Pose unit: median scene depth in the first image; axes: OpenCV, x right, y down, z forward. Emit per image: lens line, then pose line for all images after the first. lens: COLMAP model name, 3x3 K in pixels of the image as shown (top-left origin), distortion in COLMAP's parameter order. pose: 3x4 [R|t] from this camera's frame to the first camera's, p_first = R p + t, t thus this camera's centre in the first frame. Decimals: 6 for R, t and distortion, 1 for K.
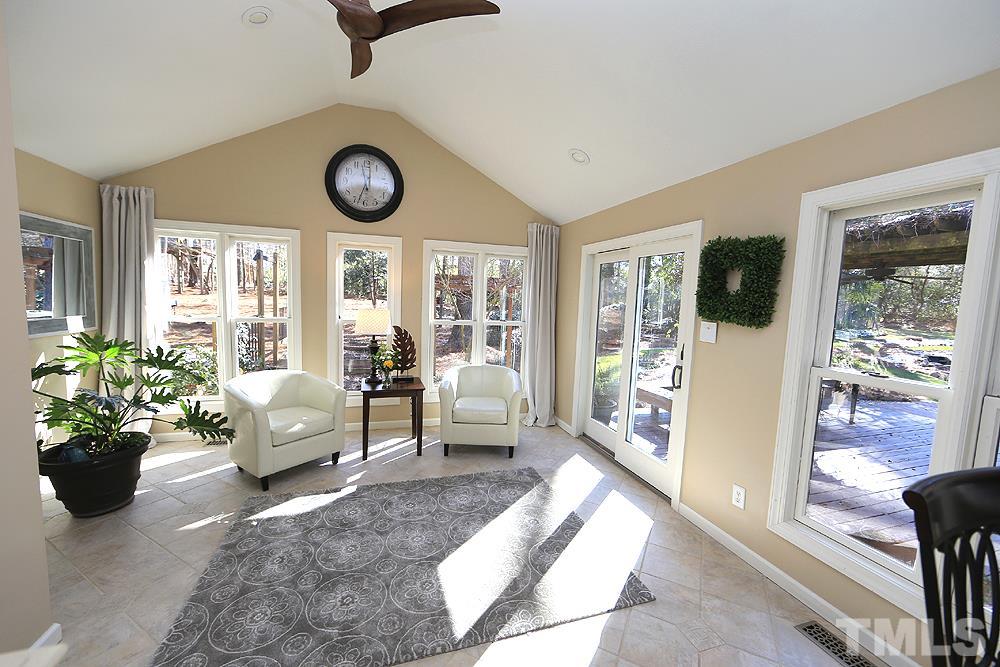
lens RADIAL K [[396.2, 0, 500.0], [0, 396.2, 333.5], [0, 0, 1]] dist [-0.010430, 0.000144]
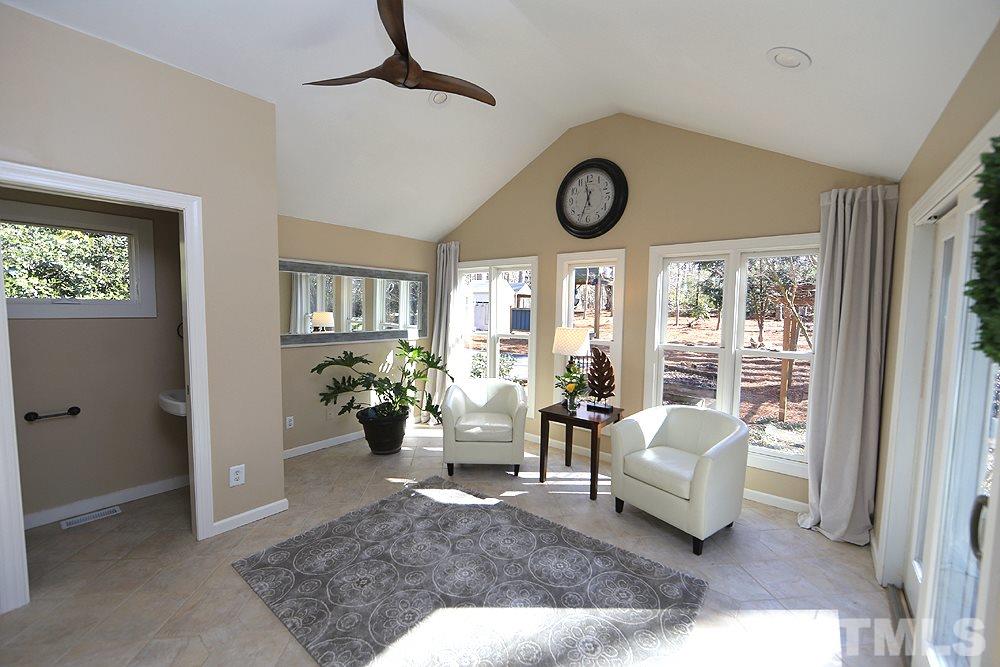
lens RADIAL K [[396.2, 0, 500.0], [0, 396.2, 333.5], [0, 0, 1]] dist [-0.010430, 0.000144]
pose [[0.554034, 0.024226, -0.832142, 0.415864], [-0.072954, 0.997144, -0.019542, -0.019589], [0.829292, 0.071535, 0.554219, 0.361410]]
